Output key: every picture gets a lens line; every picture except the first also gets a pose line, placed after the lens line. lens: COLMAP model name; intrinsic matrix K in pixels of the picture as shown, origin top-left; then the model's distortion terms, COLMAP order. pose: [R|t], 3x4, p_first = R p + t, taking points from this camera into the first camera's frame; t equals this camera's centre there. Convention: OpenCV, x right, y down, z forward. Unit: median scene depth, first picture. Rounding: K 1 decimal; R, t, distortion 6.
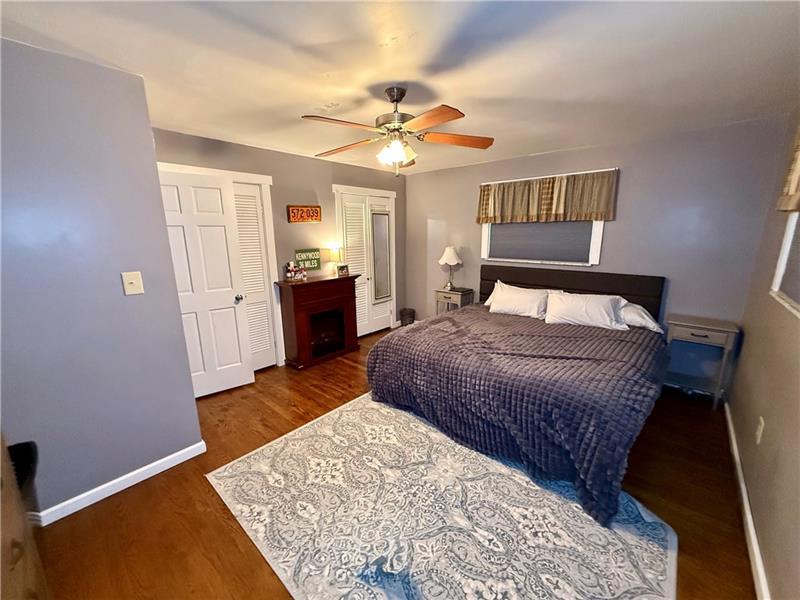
lens RADIAL K [[320.0, 0, 396.8], [0, 320.0, 299.7], [0, 0, 1]] dist [-0.001910, 0.000432]
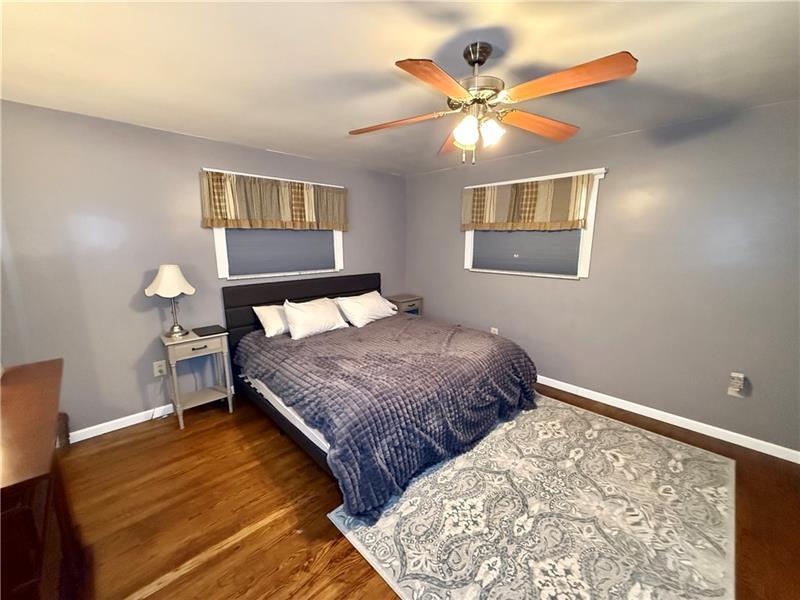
lens RADIAL K [[320.0, 0, 399.7], [0, 320.0, 300.1], [0, 0, 1]] dist [-0.001910, 0.000432]
pose [[0.071856, -0.174655, 0.982004, -0.616784], [0.209814, 0.965166, 0.156308, -0.173087], [-0.975097, 0.194807, 0.105998, 0.874849]]
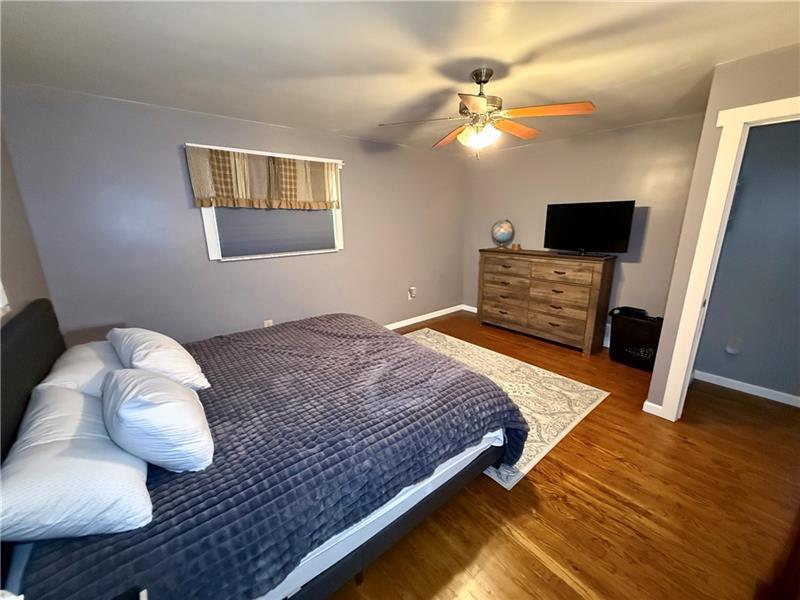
lens RADIAL K [[320.0, 0, 399.6], [0, 320.0, 301.2], [0, 0, 1]] dist [-0.001910, 0.000432]
pose [[-0.988251, -0.015563, 0.152044, 0.062520], [0.055110, 0.891596, 0.449465, -0.341776], [-0.142557, 0.452563, -0.880264, 1.612024]]
